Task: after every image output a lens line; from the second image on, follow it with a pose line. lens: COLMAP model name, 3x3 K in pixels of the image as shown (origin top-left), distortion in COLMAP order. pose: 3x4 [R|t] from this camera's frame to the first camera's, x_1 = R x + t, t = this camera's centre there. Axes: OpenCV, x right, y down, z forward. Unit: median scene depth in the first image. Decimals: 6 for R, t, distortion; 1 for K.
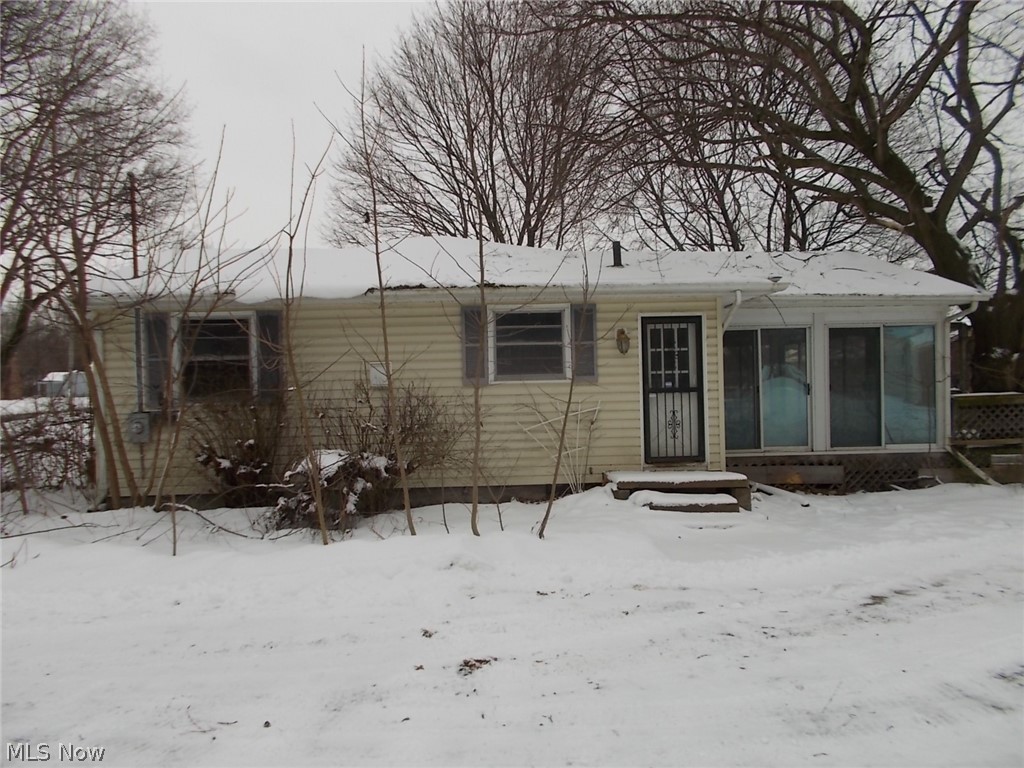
lens RADIAL K [[793.6, 0, 510.5], [0, 793.6, 383.4], [0, 0, 1]] dist [0.021260, -0.003022]
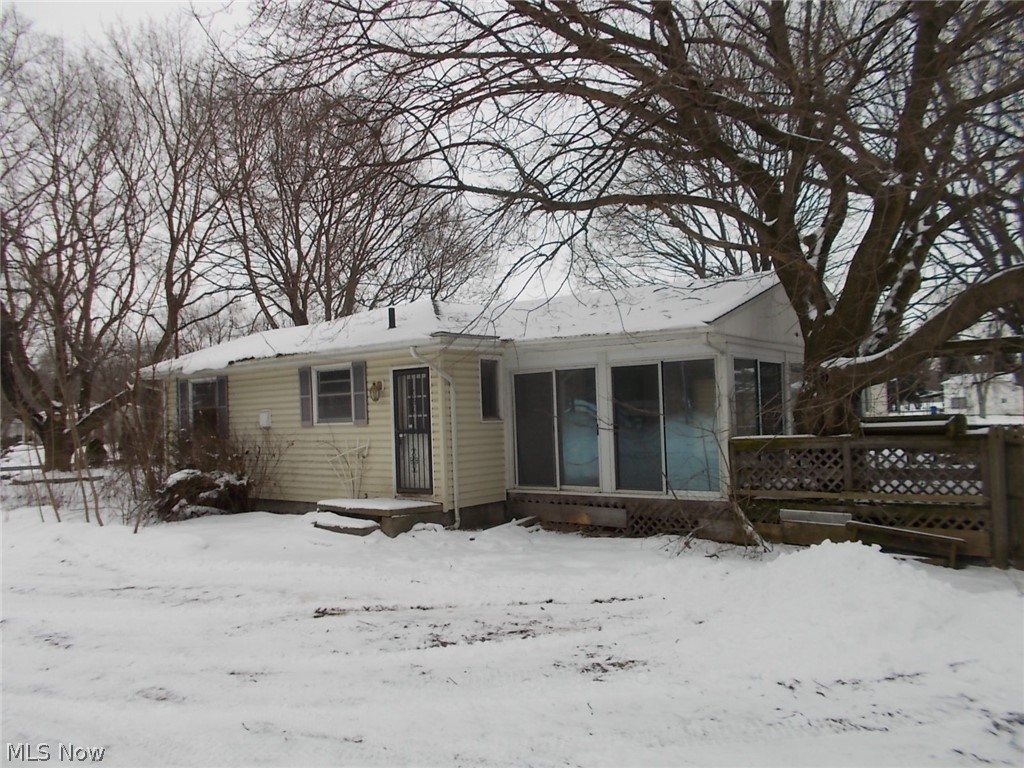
lens RADIAL K [[793.6, 0, 512.4], [0, 793.6, 386.7], [0, 0, 1]] dist [0.021260, -0.003022]
pose [[0.762272, -0.028888, -0.646612, 1.075441], [0.011491, 0.999450, -0.031106, -0.019229], [0.647155, 0.016281, 0.762185, 0.200718]]
